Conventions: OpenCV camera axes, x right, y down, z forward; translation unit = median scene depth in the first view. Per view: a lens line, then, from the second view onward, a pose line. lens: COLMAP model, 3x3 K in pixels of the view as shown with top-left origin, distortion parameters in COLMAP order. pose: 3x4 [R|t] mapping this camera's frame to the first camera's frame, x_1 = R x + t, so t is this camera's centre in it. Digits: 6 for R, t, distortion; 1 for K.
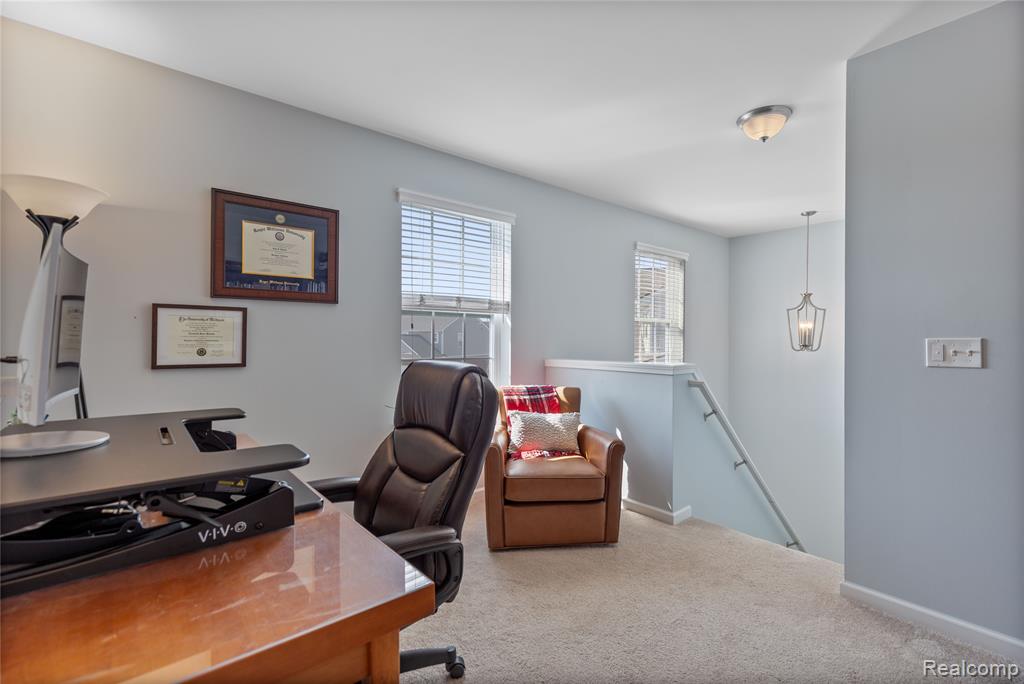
lens RADIAL K [[469.4, 0, 514.1], [0, 469.4, 342.3], [0, 0, 1]] dist [-0.000543, 0.002308]
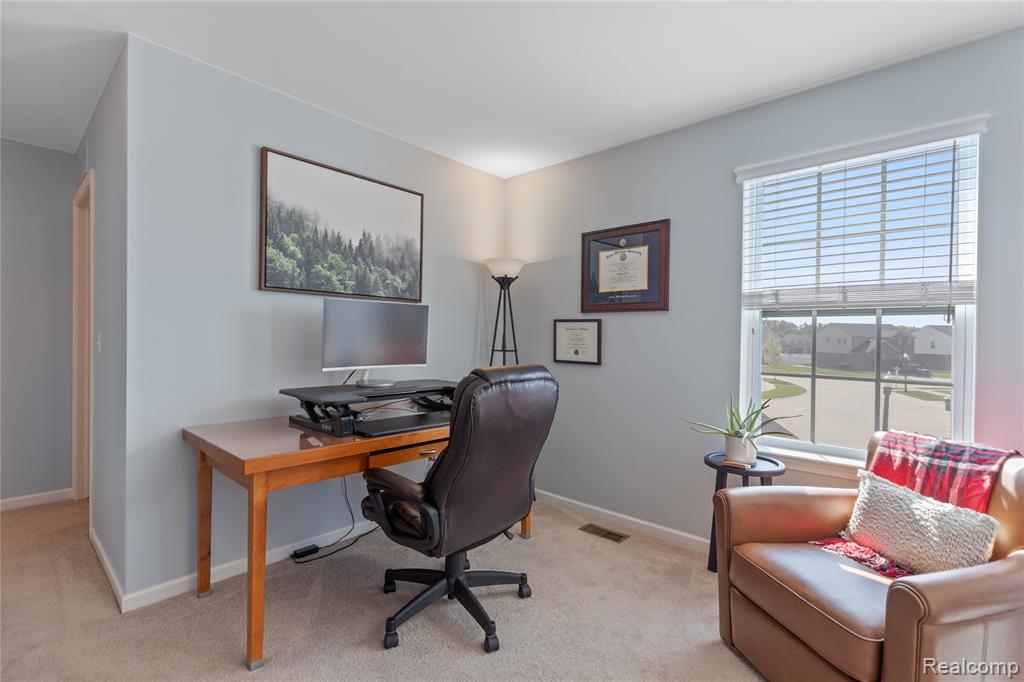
lens RADIAL K [[469.4, 0, 512.8], [0, 469.4, 339.2], [0, 0, 1]] dist [-0.000543, 0.002308]
pose [[0.116826, 0.002499, -0.993149, 0.659175], [-0.023025, 0.999735, -0.000193, -0.012728], [0.992885, 0.022889, 0.116853, 0.604579]]
